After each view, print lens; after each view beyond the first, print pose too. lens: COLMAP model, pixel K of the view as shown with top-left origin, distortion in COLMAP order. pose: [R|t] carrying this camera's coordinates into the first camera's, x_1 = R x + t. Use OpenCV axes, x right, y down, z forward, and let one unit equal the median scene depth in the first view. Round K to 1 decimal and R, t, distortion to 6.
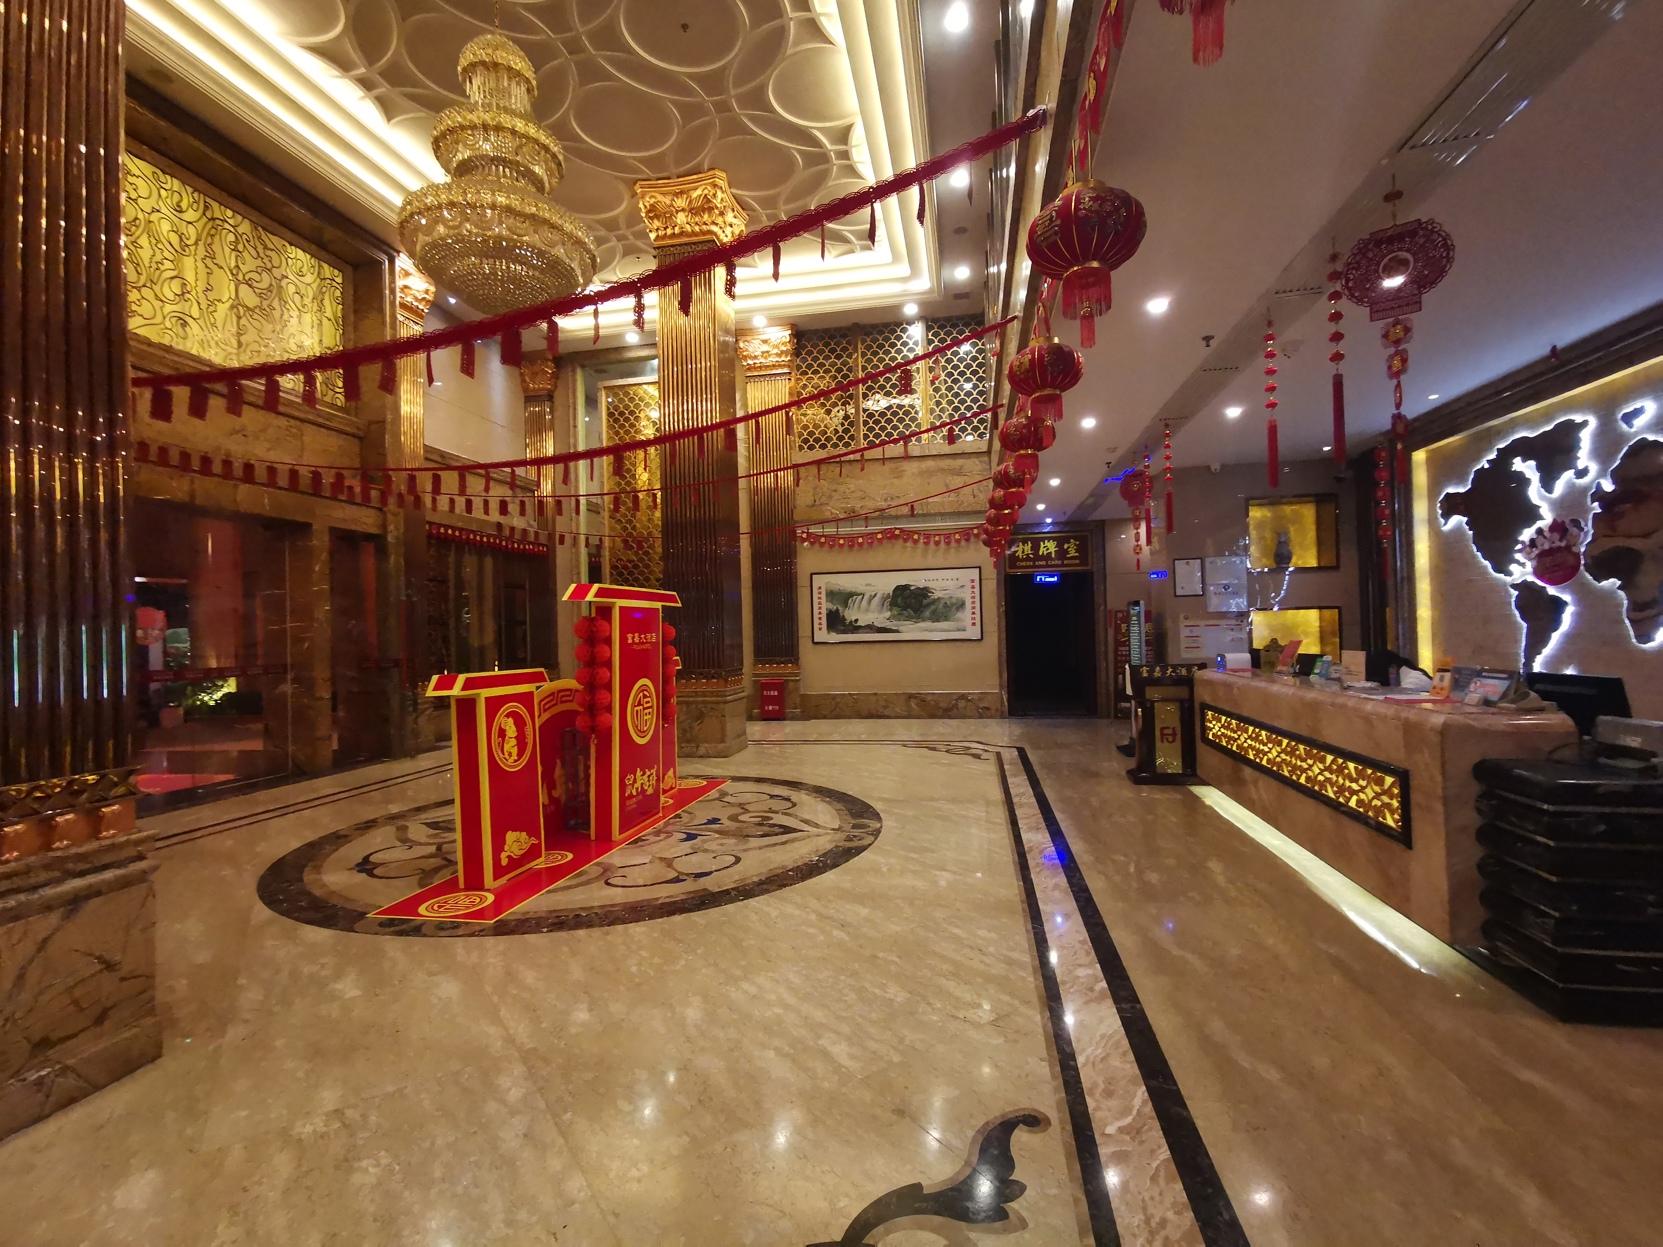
lens RADIAL K [[767.2, 0, 831.5], [0, 767.2, 623.5], [0, 0, 1]] dist [-0.013452, 0.018655]
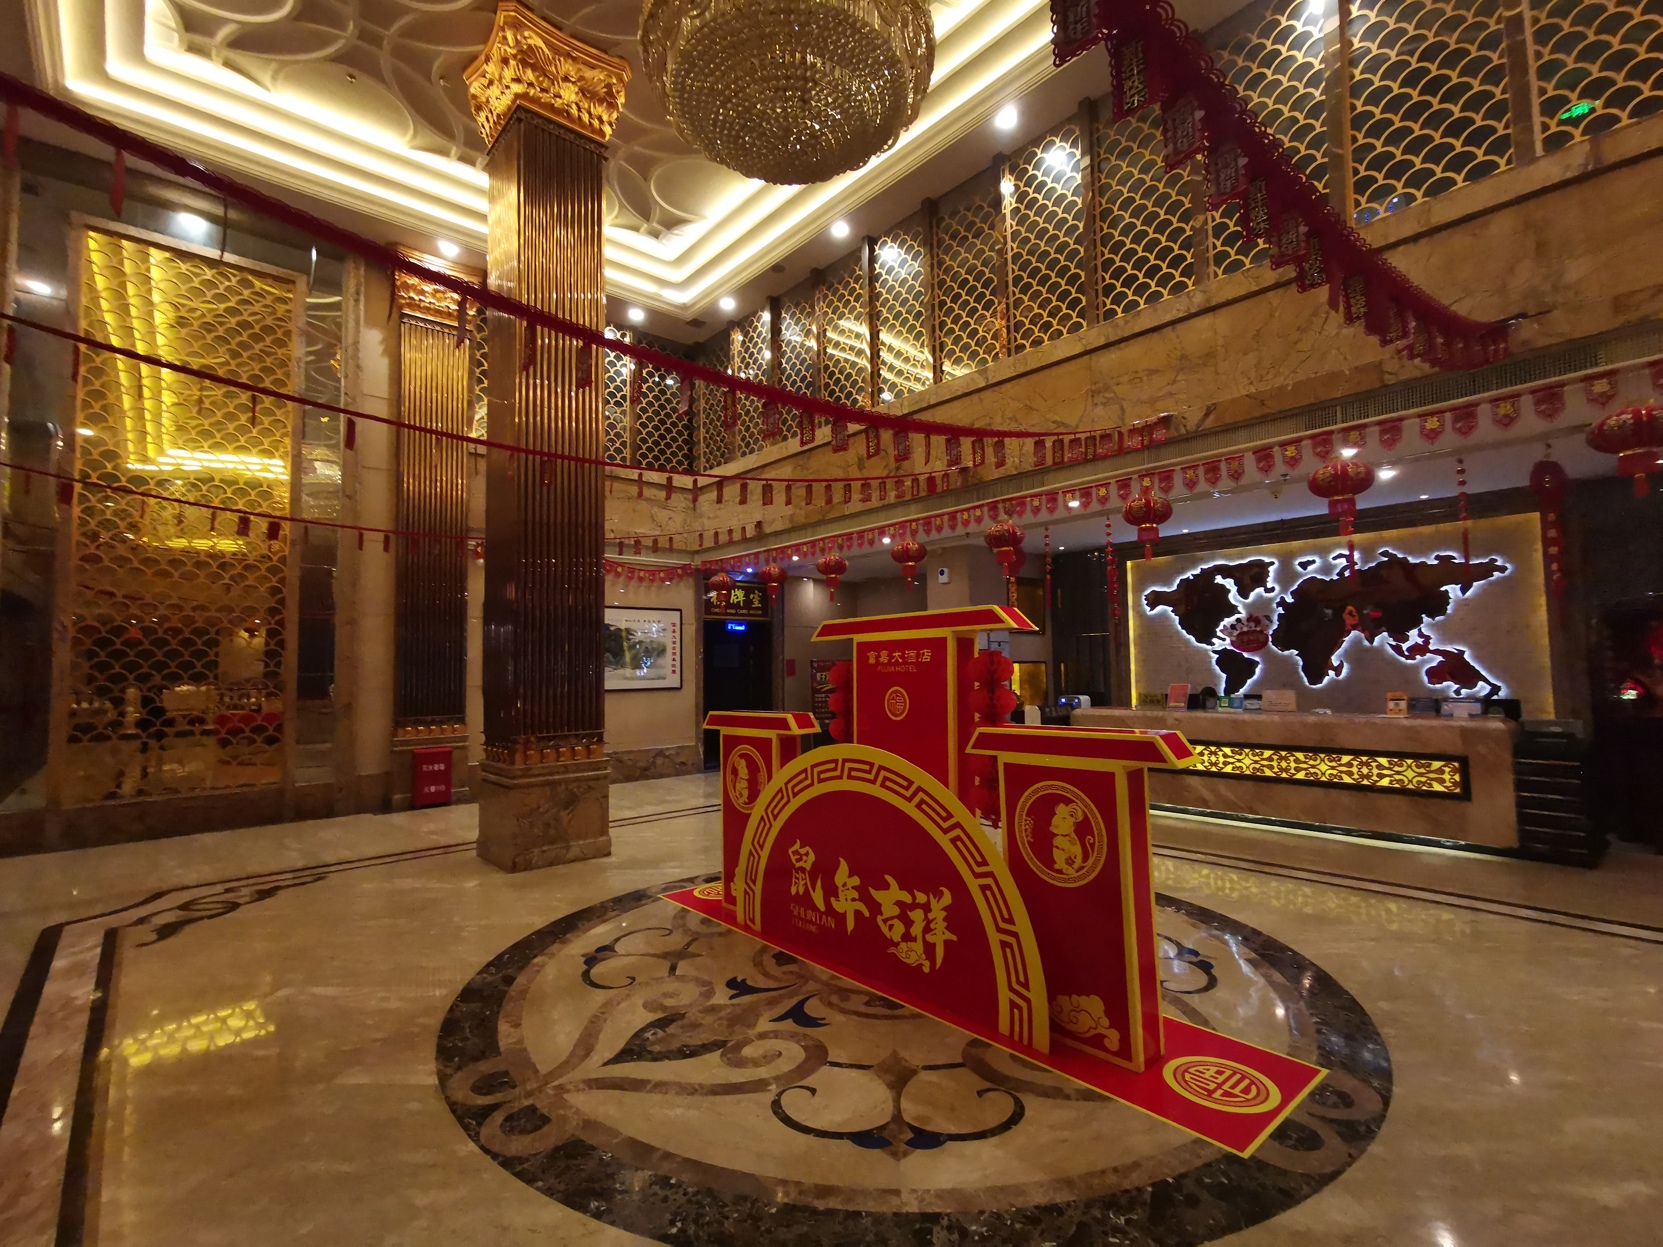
lens RADIAL K [[767.2, 0, 831.5], [0, 767.2, 623.5], [0, 0, 1]] dist [-0.013452, 0.018655]
pose [[0.613970, 0.061831, 0.786904, -0.948062], [-0.008279, 0.997377, -0.071909, 0.016869], [-0.789286, 0.037635, 0.612871, 0.647588]]
